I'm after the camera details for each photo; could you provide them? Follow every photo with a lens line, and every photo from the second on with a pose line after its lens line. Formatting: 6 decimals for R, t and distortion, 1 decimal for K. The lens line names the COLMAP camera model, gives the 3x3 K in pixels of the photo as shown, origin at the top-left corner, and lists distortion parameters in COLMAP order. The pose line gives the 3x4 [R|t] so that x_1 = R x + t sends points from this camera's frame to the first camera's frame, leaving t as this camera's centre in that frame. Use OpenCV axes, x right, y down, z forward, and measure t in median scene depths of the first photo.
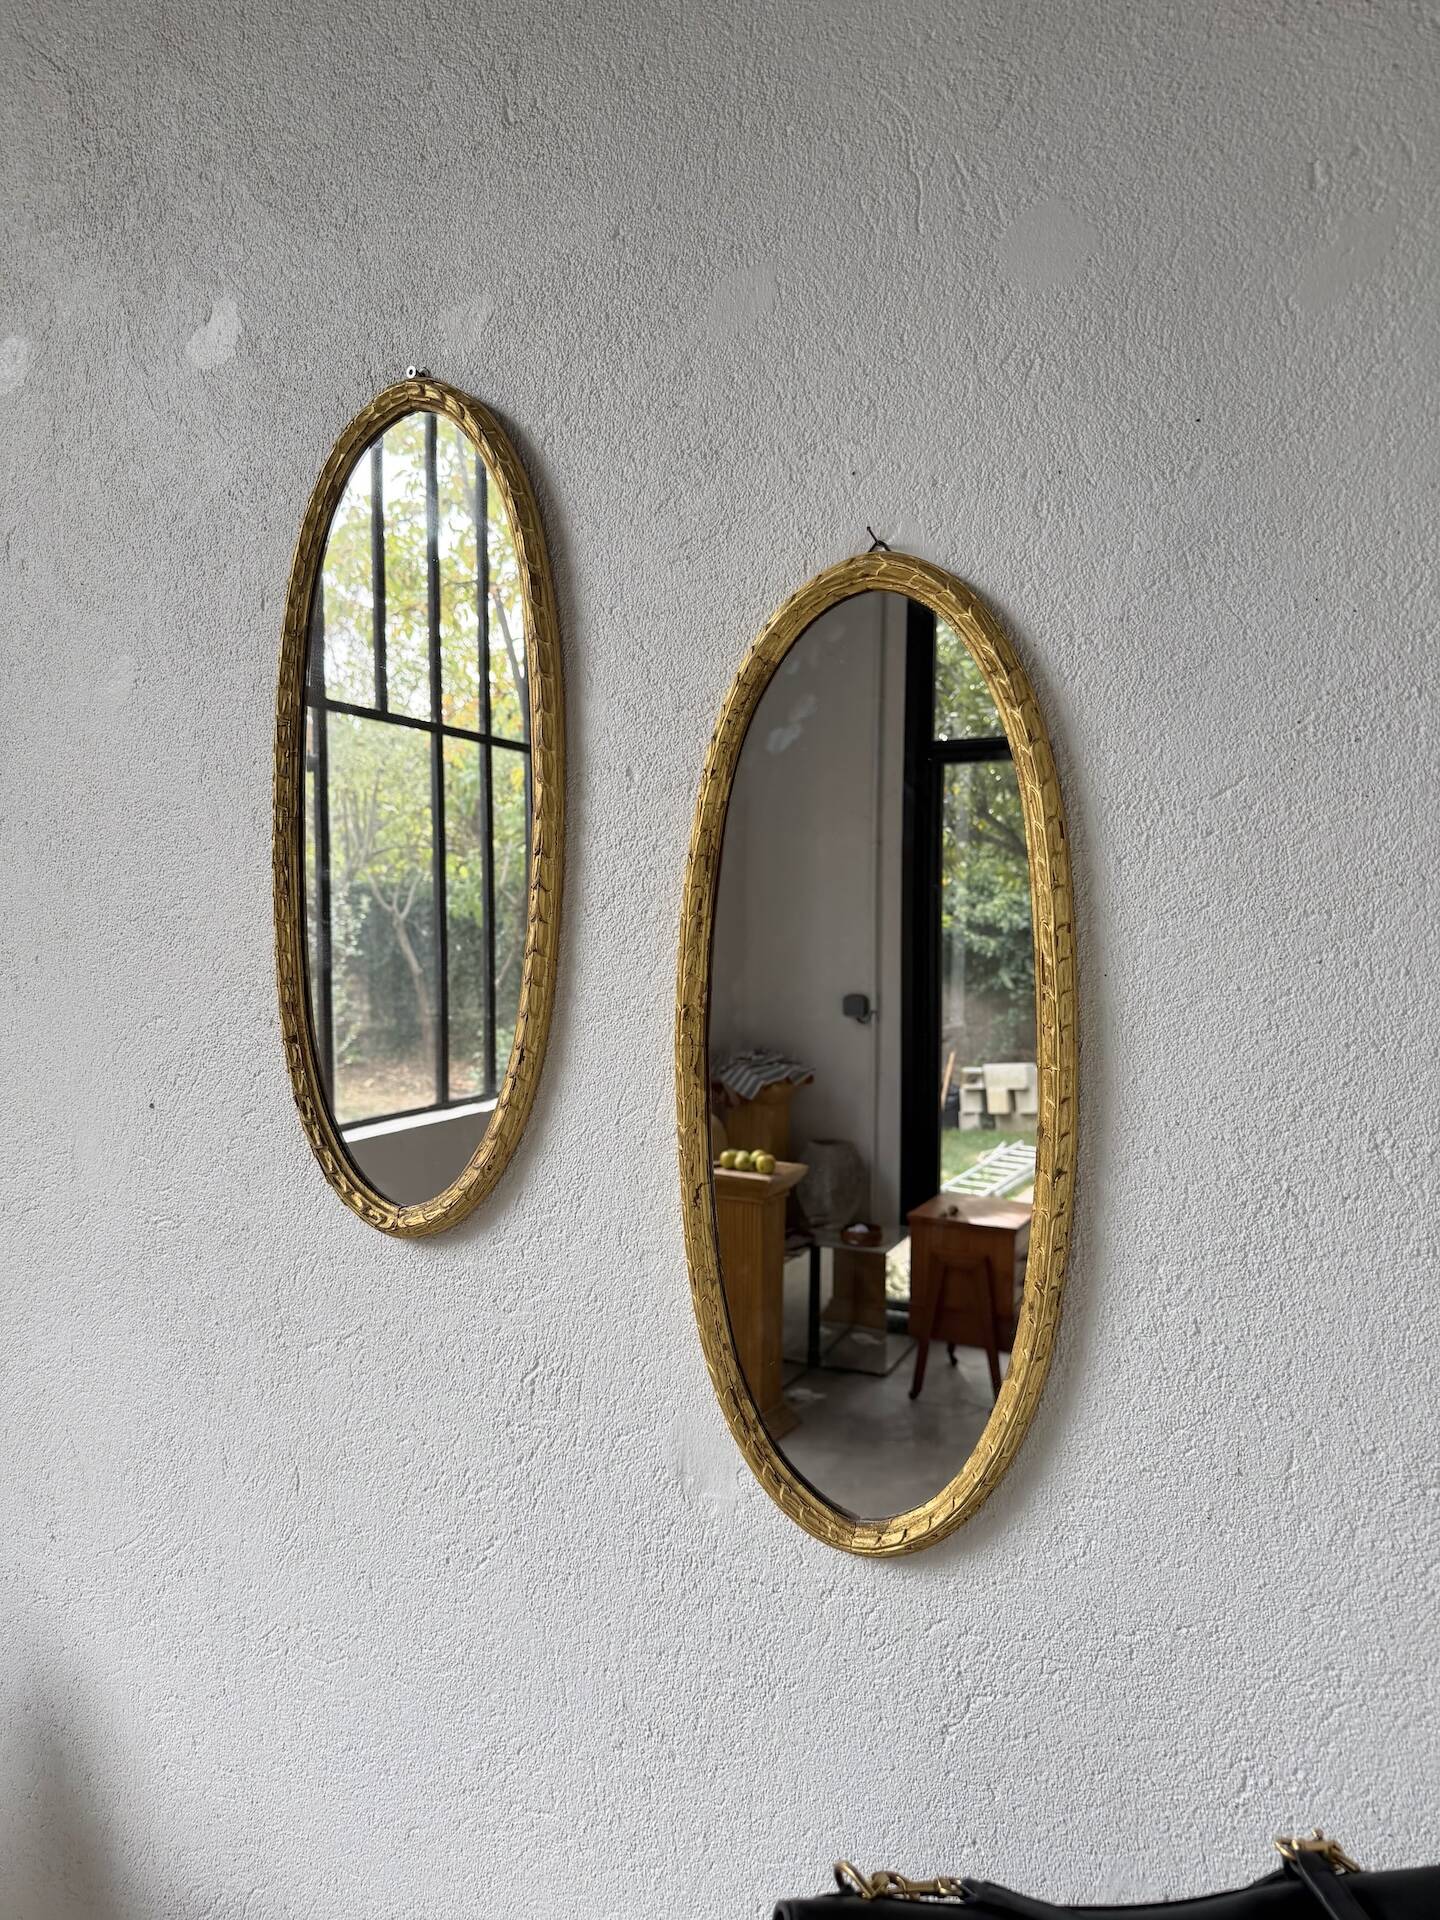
lens RADIAL K [[1333.4, 0, 733.9], [0, 1333.4, 956.9], [0, 0, 1]] dist [0.013181, -0.026341]
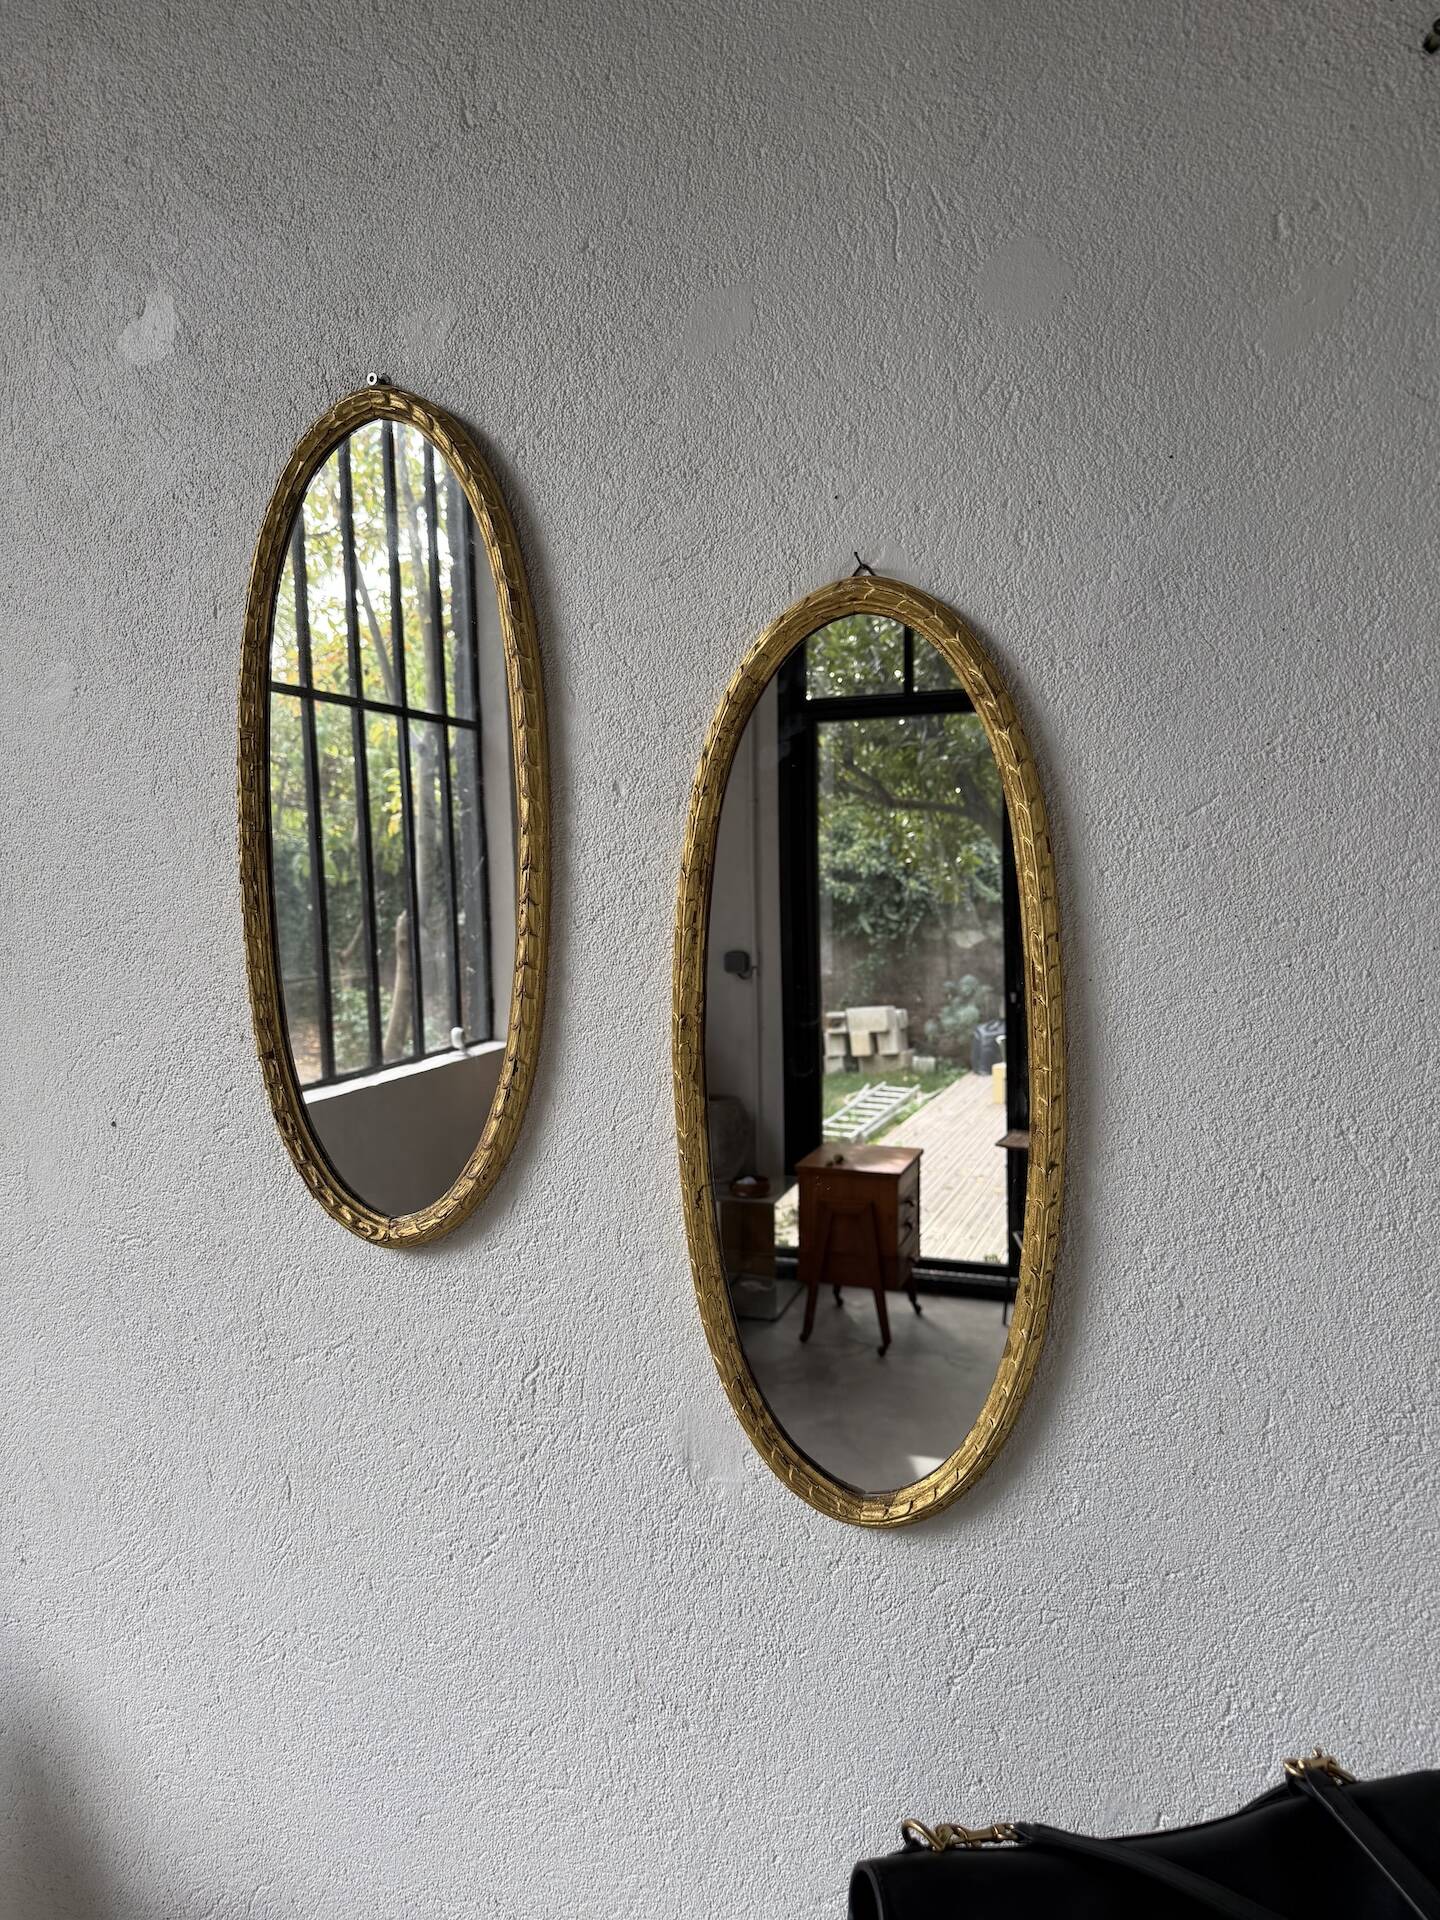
lens RADIAL K [[1333.4, 0, 735.4], [0, 1333.4, 958.8], [0, 0, 1]] dist [0.013181, -0.026341]
pose [[0.993891, -0.031491, 0.105782, -0.101385], [0.027226, 0.998766, 0.041531, -0.048067], [-0.106960, -0.038397, 0.993522, -0.026675]]
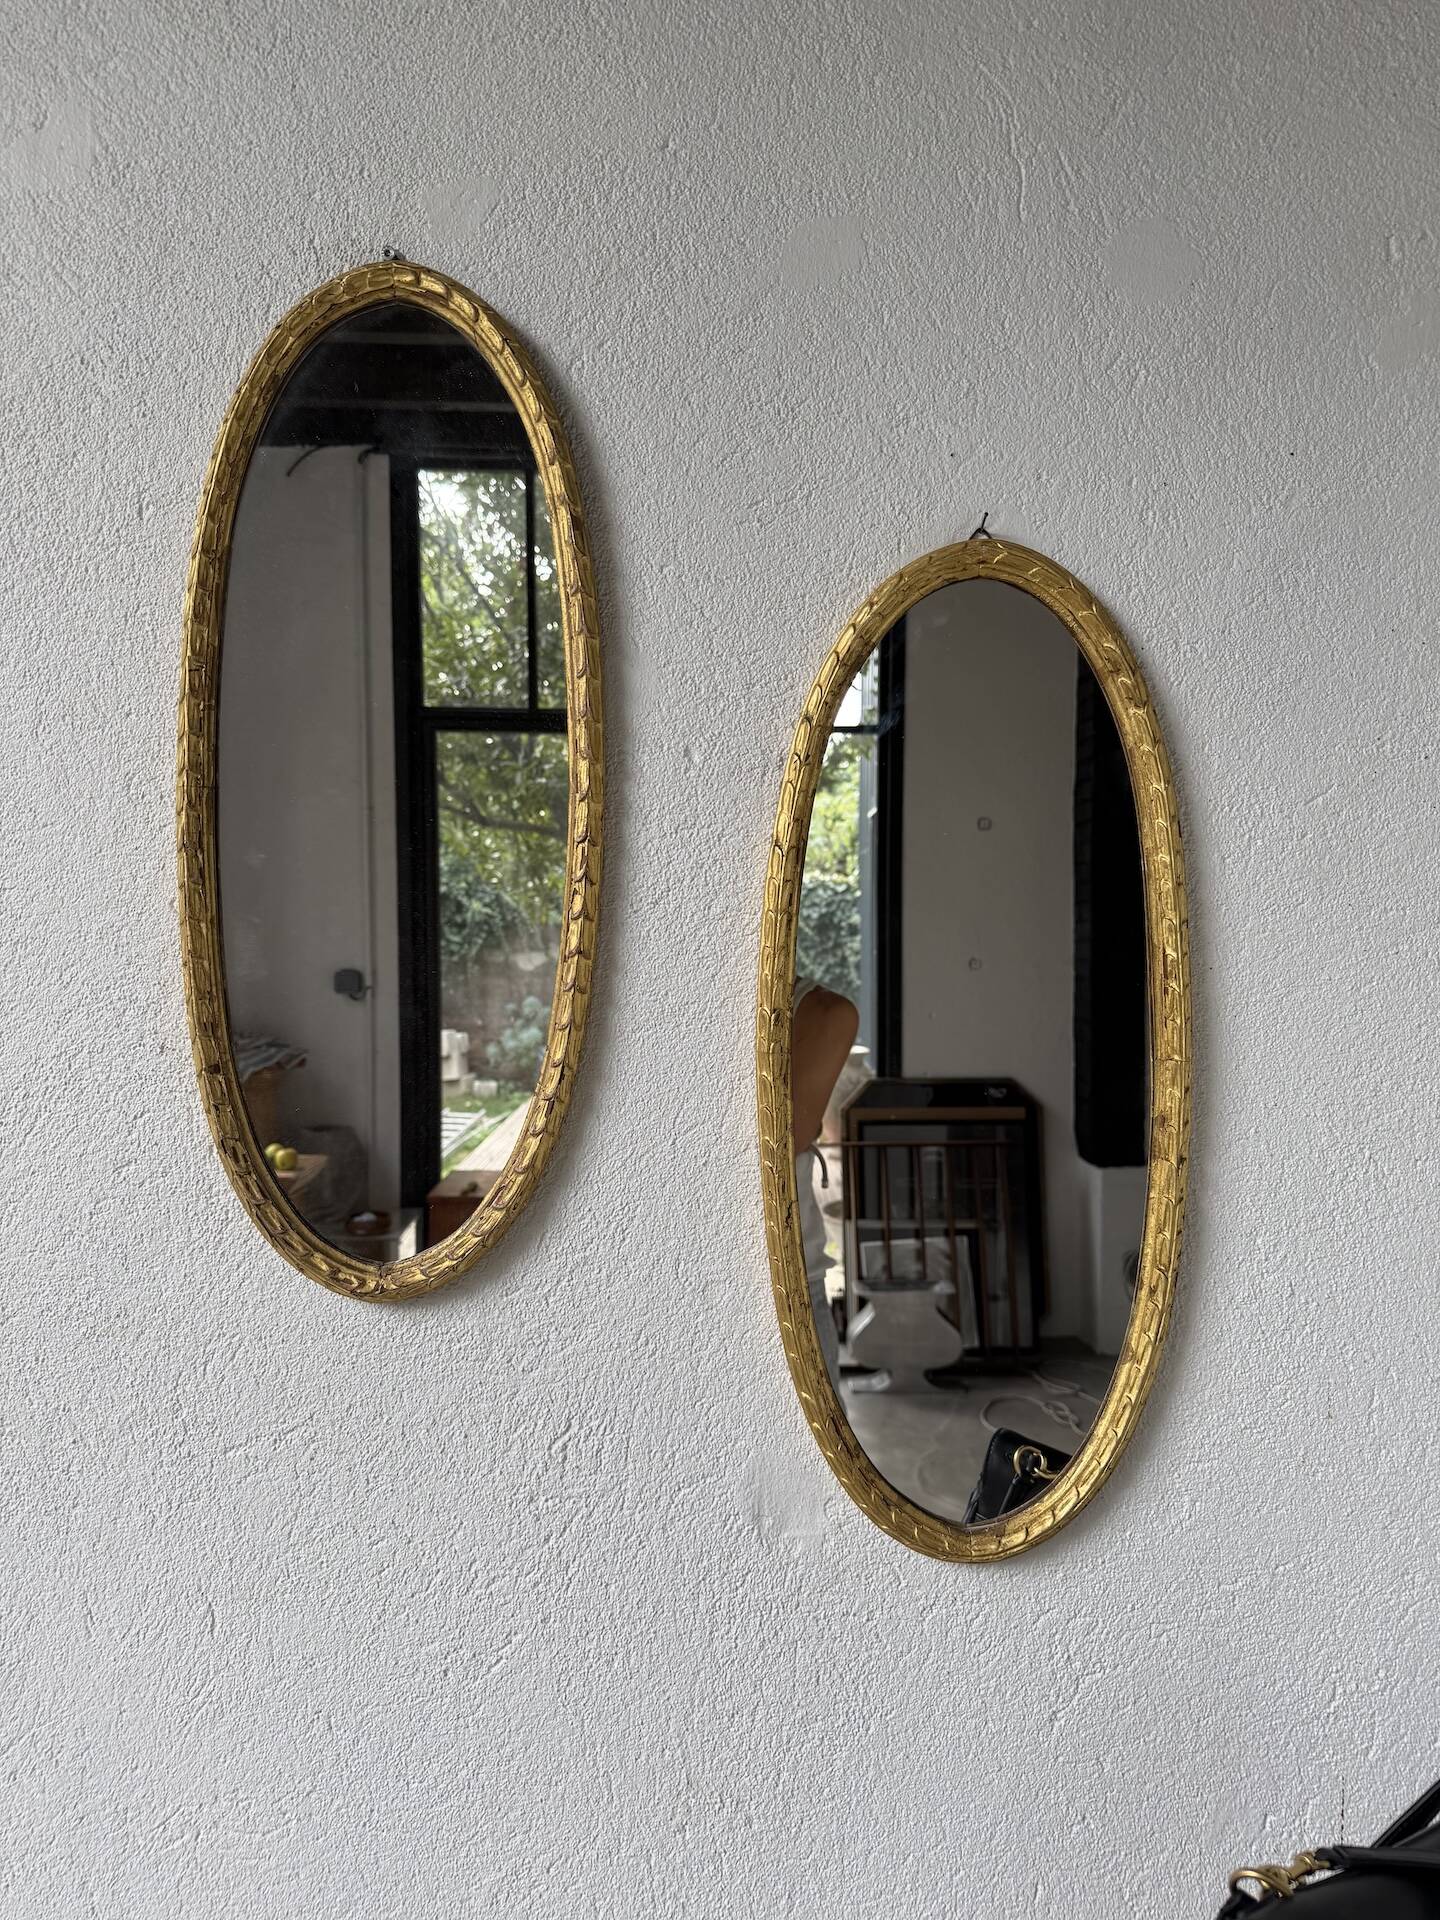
lens RADIAL K [[1337.4, 0, 720.7], [0, 1337.4, 936.8], [0, 0, 1]] dist [-0.004230, -0.004298]
pose [[0.905761, -0.018109, 0.423402, -0.450230], [0.013589, 0.999814, 0.013694, -0.026806], [-0.423571, -0.006650, 0.905838, 0.179727]]
